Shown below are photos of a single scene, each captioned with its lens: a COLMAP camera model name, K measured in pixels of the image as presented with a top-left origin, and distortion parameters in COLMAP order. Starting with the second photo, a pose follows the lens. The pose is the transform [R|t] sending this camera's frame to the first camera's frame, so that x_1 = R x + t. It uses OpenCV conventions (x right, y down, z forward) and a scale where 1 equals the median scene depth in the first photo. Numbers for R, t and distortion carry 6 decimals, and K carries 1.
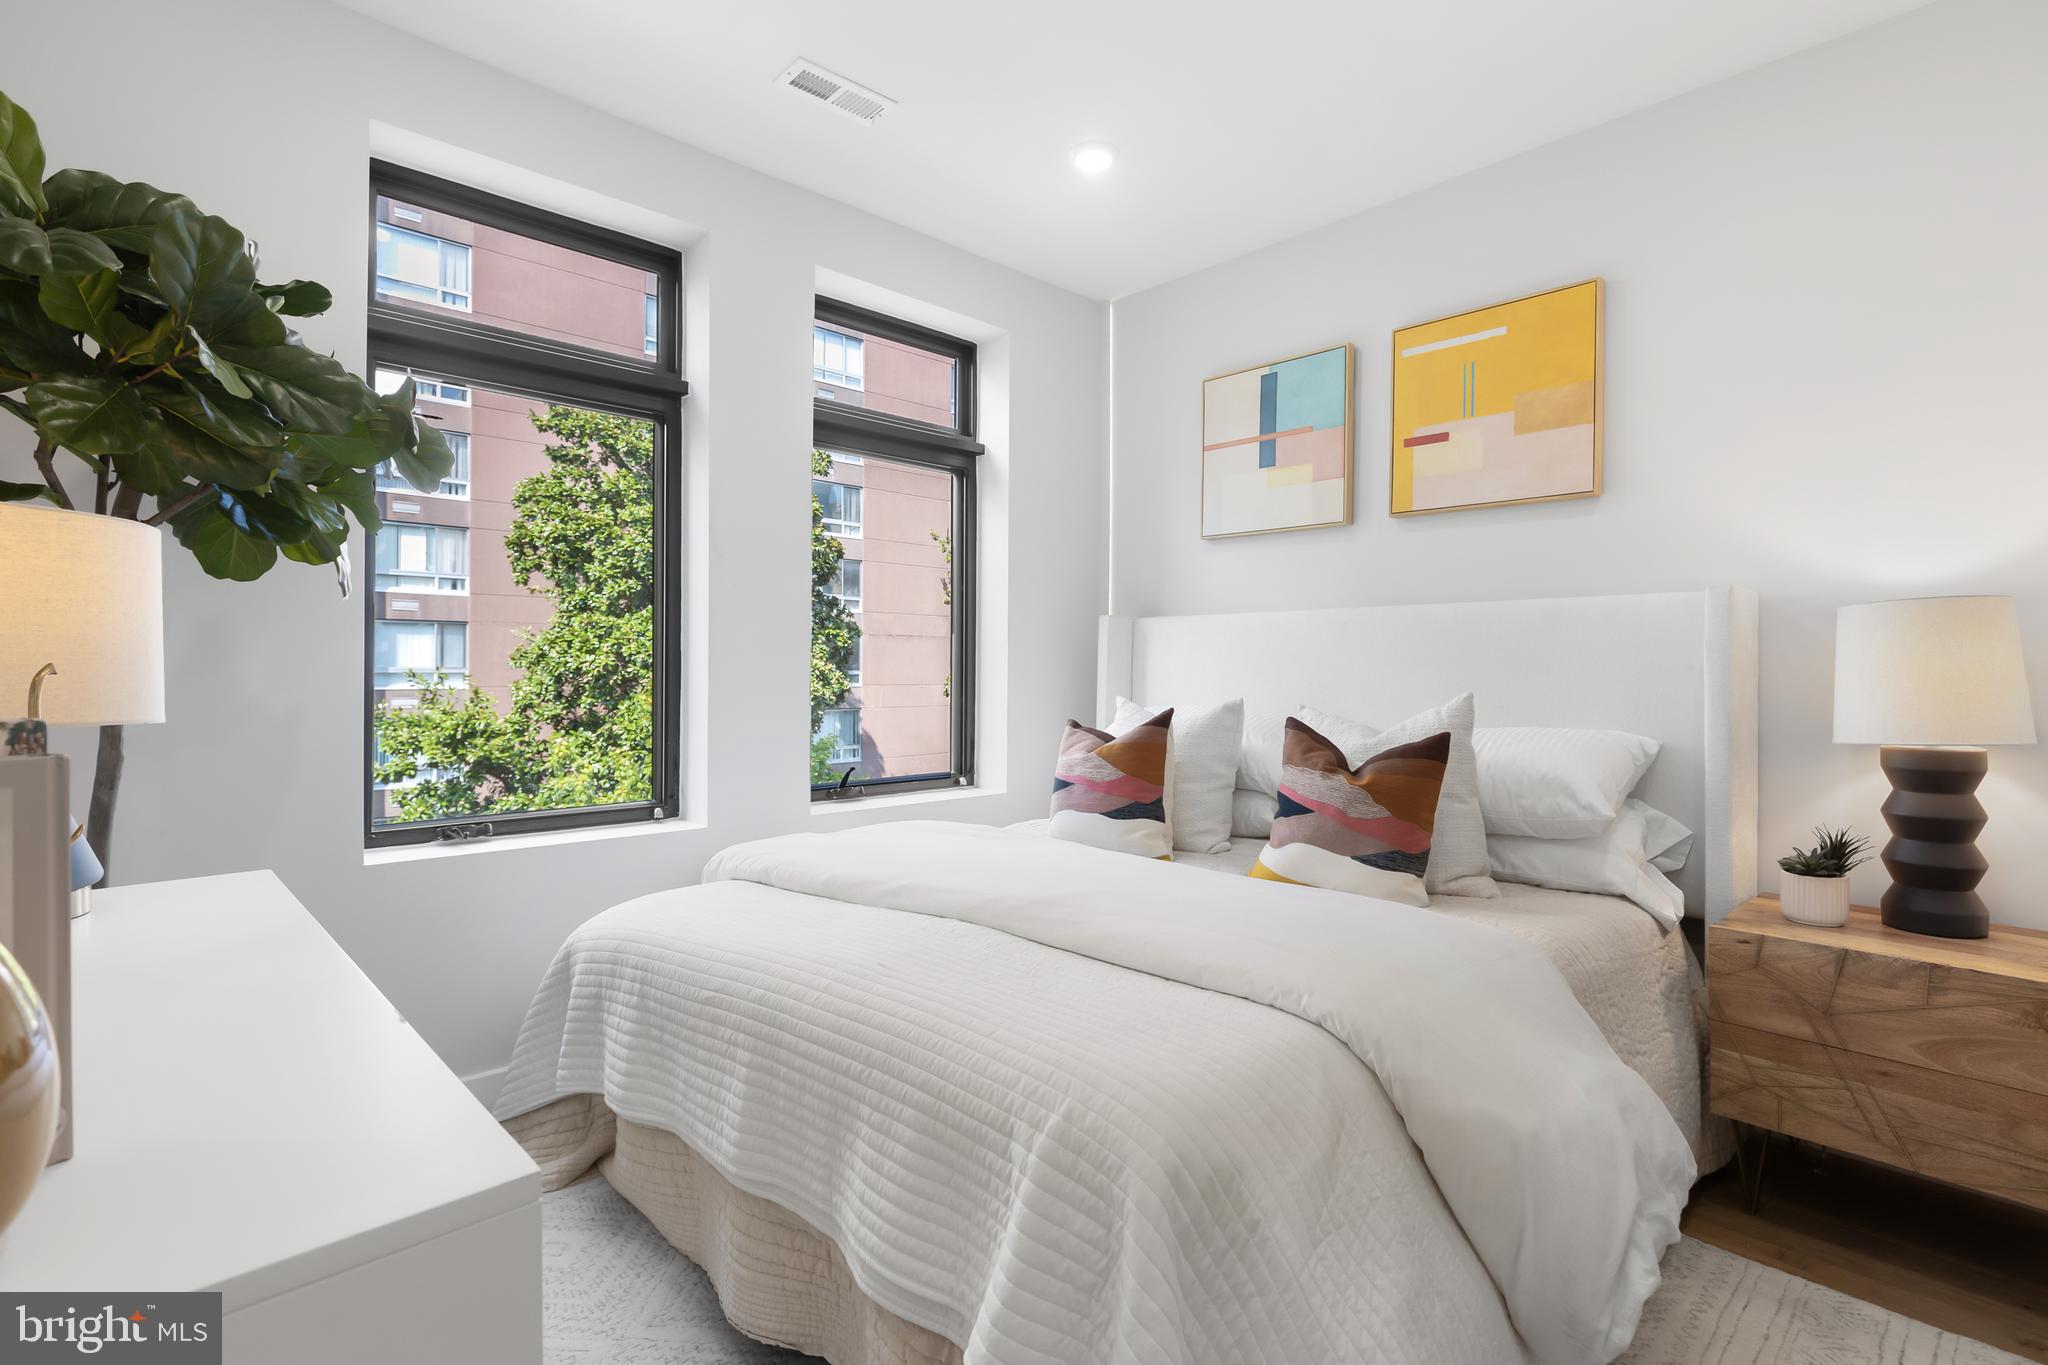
lens RADIAL K [[972.9, 0, 1024.0], [0, 972.9, 682.5], [0, 0, 1]] dist [0.001899, 0.000059]
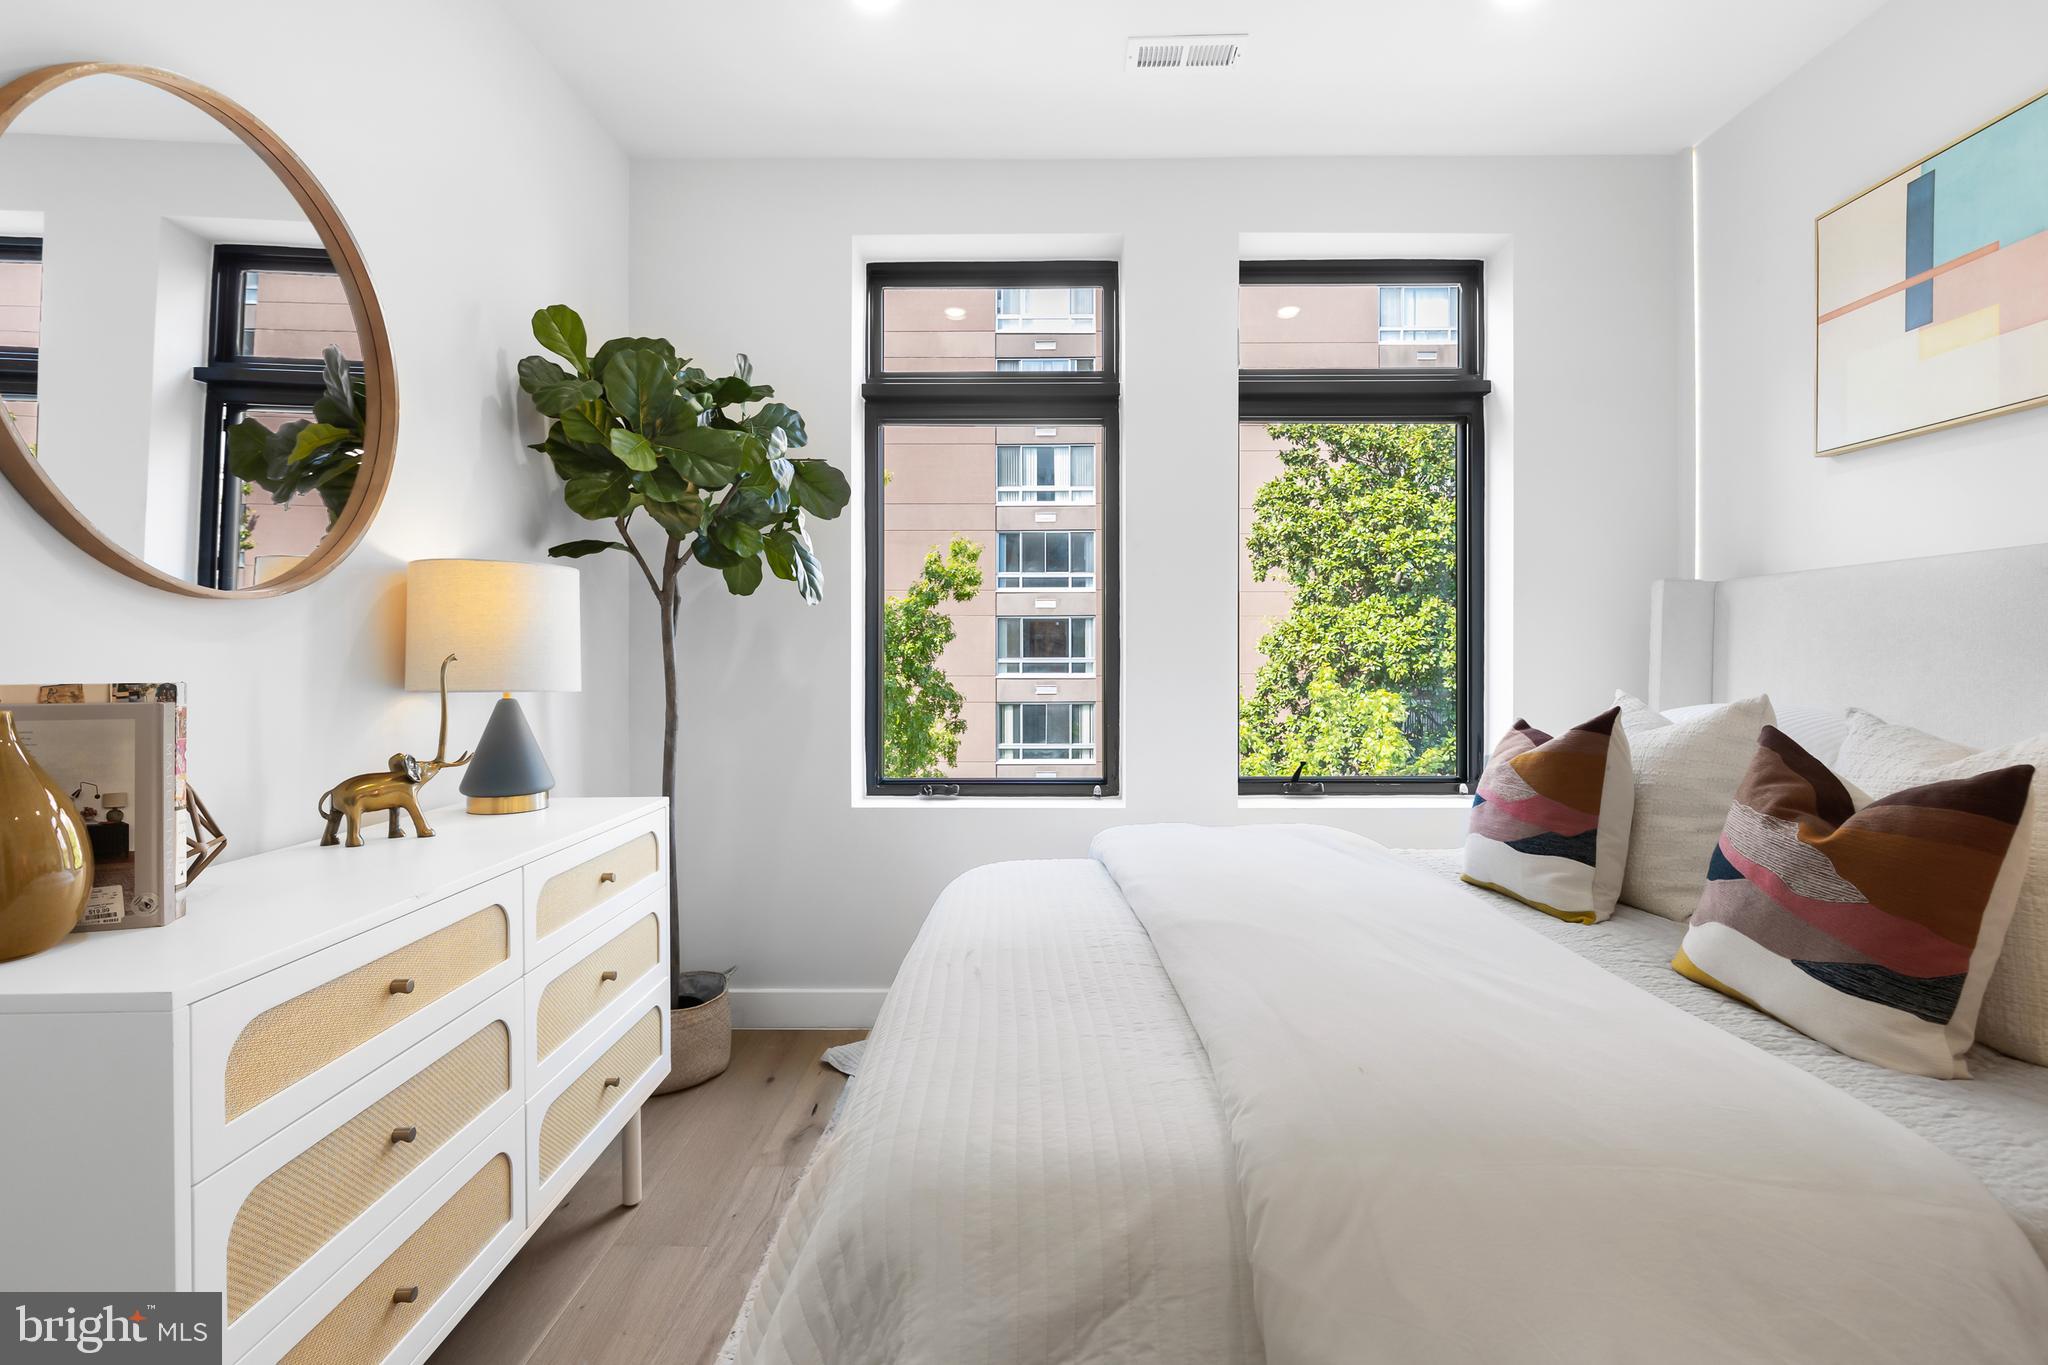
lens RADIAL K [[964.8, 0, 1020.0], [0, 964.8, 671.9], [0, 0, 1]] dist [-0.010176, 0.000384]
pose [[0.713426, 0.005995, -0.700705, 0.250862], [-0.005065, 0.999981, 0.003399, 0.000676], [0.700712, 0.001124, 0.713443, 0.148283]]
